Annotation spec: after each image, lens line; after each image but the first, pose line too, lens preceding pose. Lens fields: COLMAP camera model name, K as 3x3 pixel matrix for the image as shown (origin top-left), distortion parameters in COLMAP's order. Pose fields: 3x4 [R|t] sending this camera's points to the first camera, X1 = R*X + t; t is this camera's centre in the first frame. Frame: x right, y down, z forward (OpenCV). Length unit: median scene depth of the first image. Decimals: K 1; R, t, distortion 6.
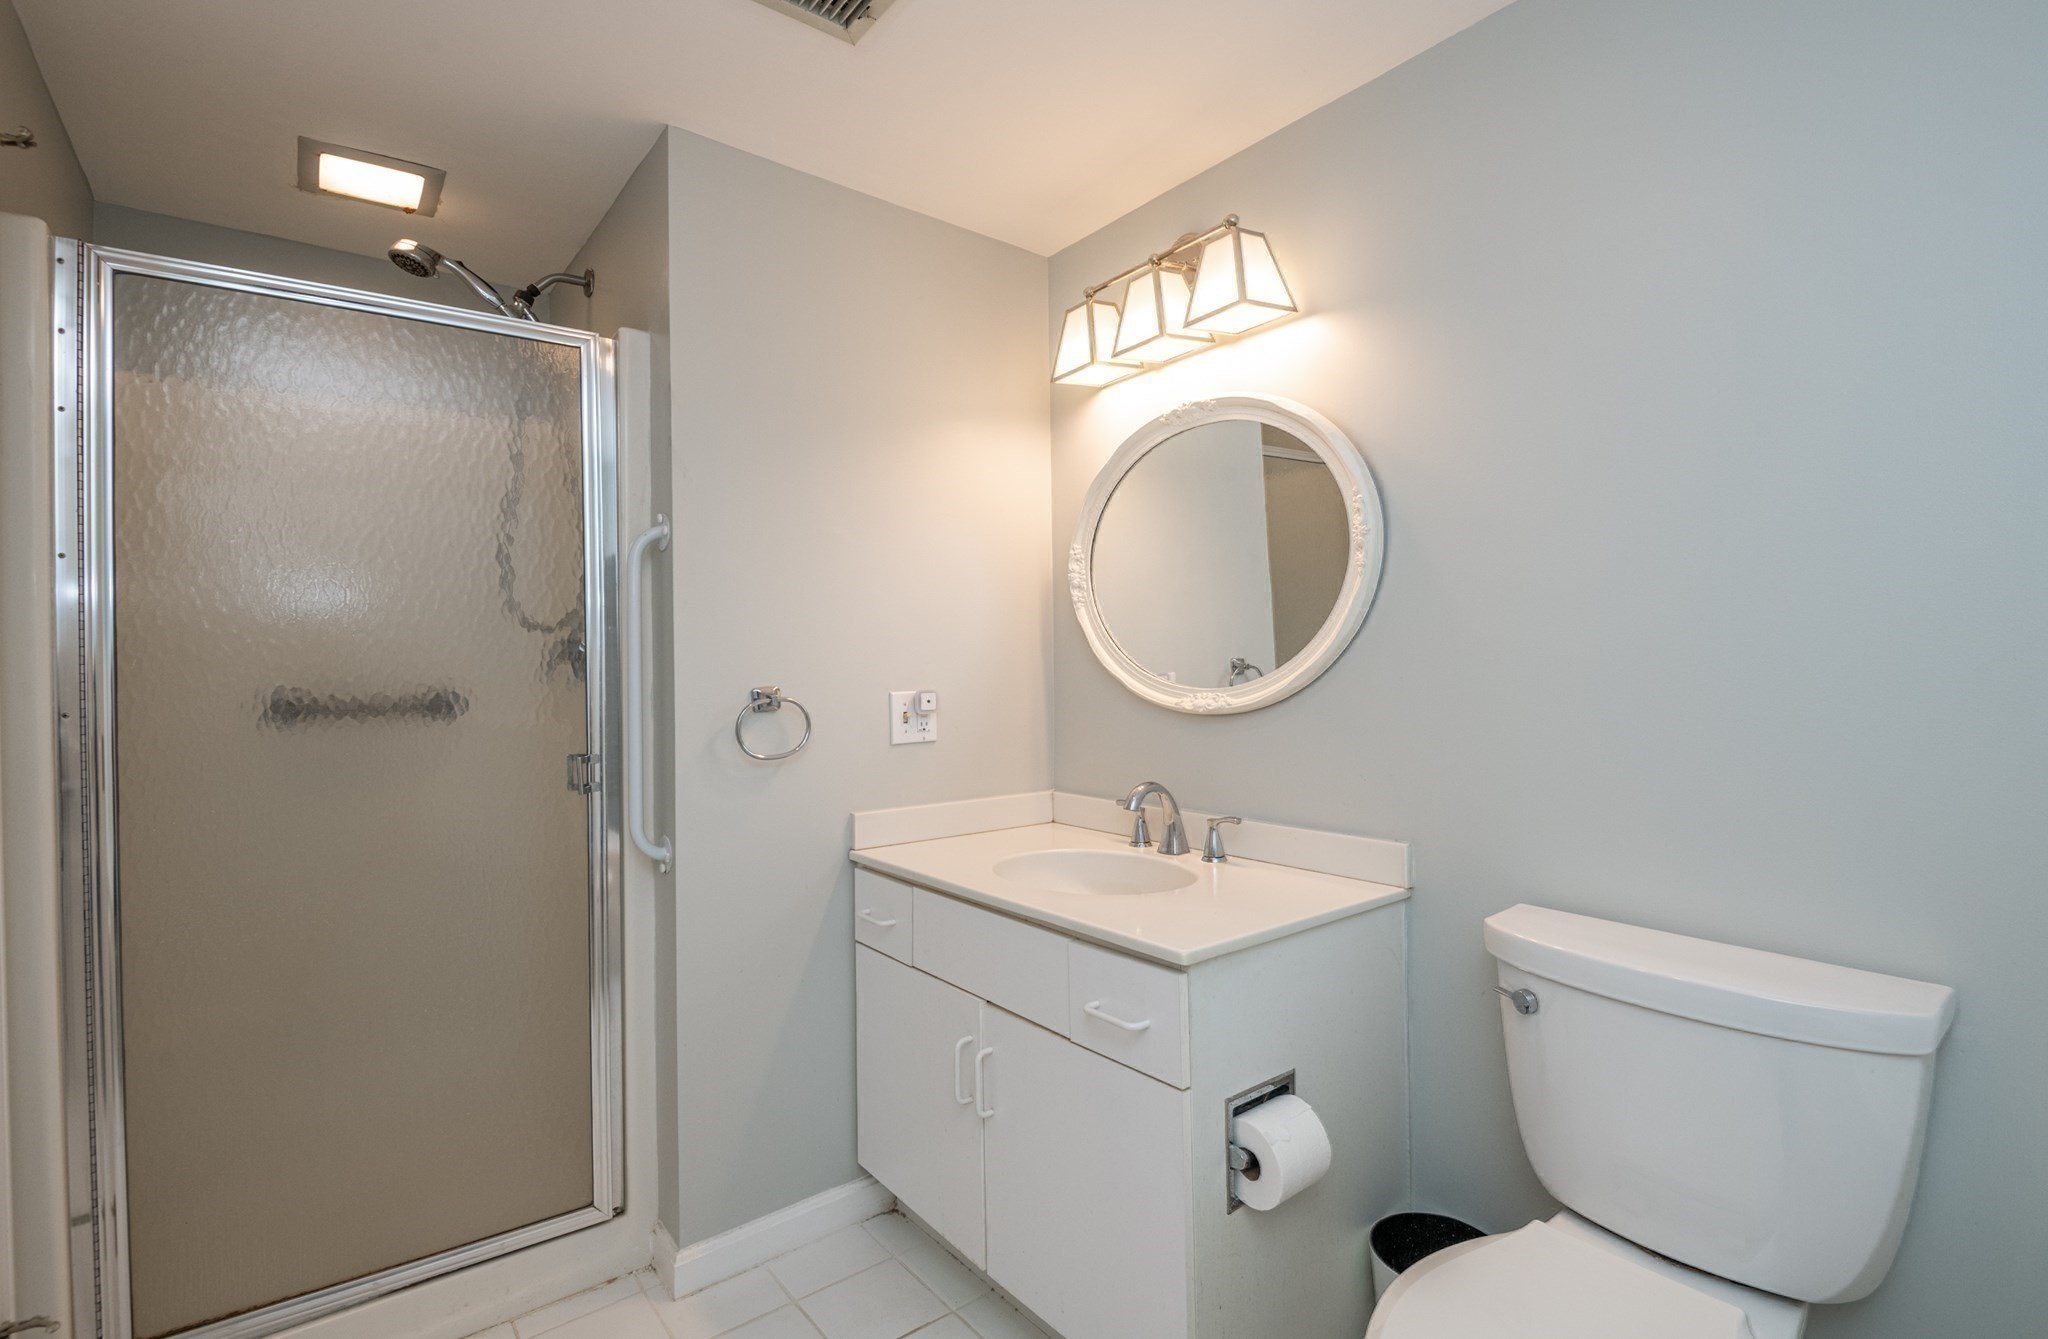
lens RADIAL K [[983.7, 0, 1024.0], [0, 983.7, 669.5], [0, 0, 1]] dist [-0.002225, -0.000323]
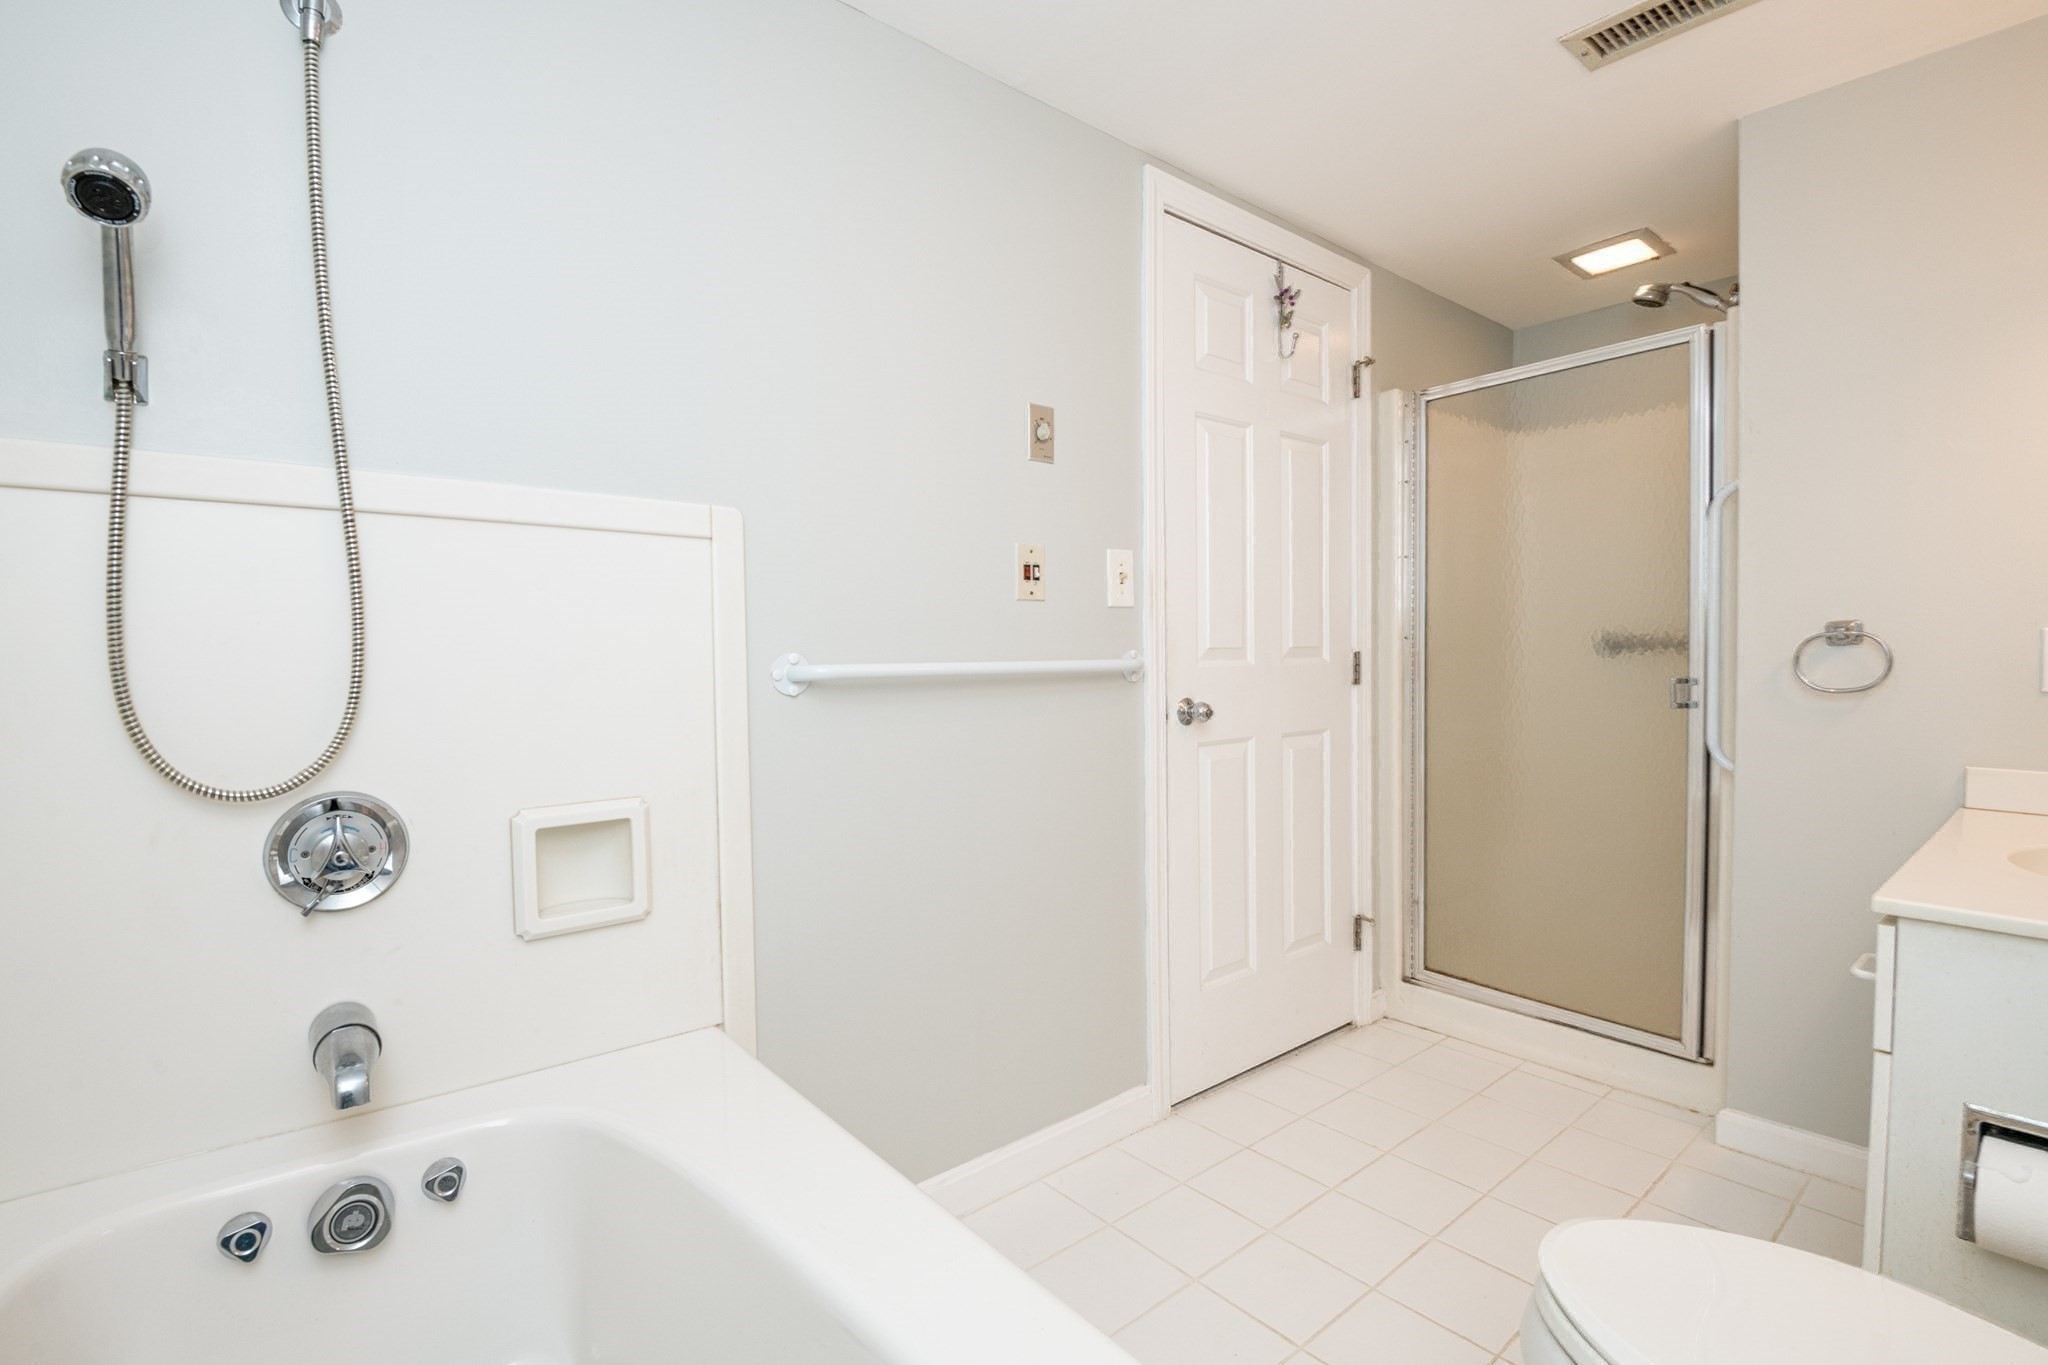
lens RADIAL K [[935.5, 0, 1024.0], [0, 935.5, 682.5], [0, 0, 1]] dist [0.000361, 0.000032]
pose [[0.045828, 0.053501, -0.997516, 0.611732], [0.005032, 0.998540, 0.053787, 0.021615], [0.998937, -0.007484, 0.045492, 0.109823]]
